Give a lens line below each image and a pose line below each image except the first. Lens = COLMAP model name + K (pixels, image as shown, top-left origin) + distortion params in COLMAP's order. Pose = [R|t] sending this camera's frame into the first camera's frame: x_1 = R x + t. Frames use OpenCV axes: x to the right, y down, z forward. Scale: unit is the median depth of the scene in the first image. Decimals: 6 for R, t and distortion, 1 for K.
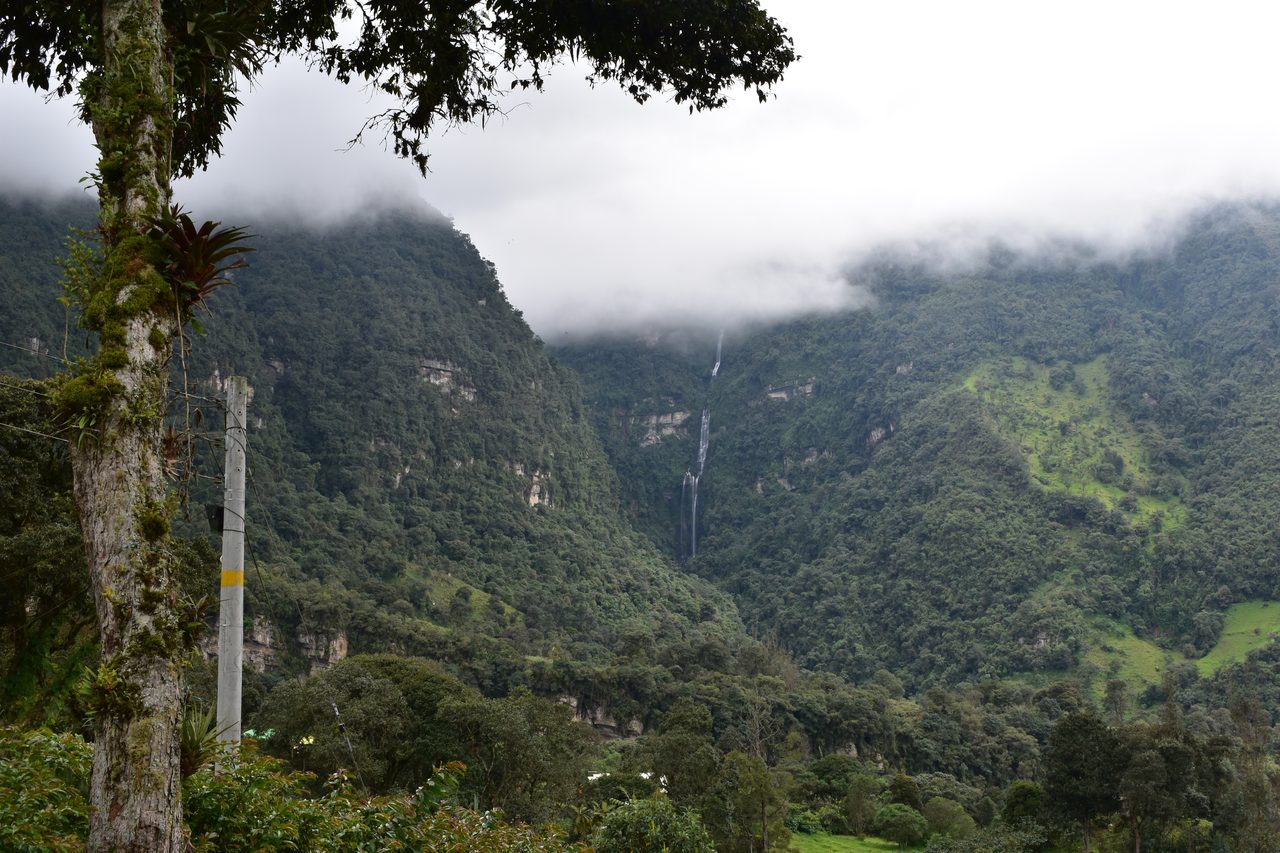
lens RADIAL K [[1780.8, 0, 640.0], [0, 1780.8, 426.5], [0, 0, 1]] dist [-0.019948, -0.020261]
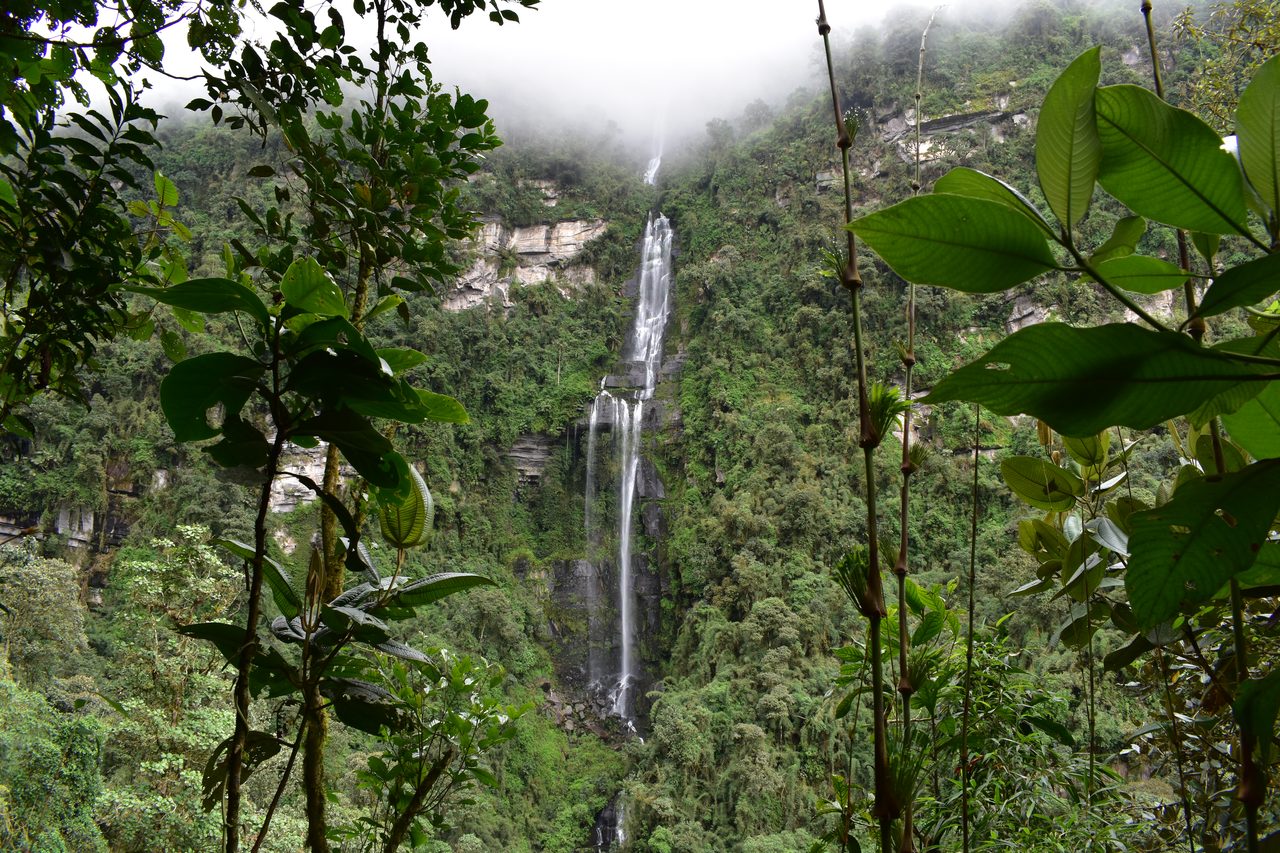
lens RADIAL K [[992.7, 0, 640.0], [0, 992.7, 426.5], [0, 0, 1]] dist [-0.092795, 0.005108]
pose [[0.962456, 0.093833, 0.254703, -0.011580], [-0.056040, 0.986823, -0.151786, 0.073355], [-0.265590, 0.131814, 0.955033, 1.081357]]
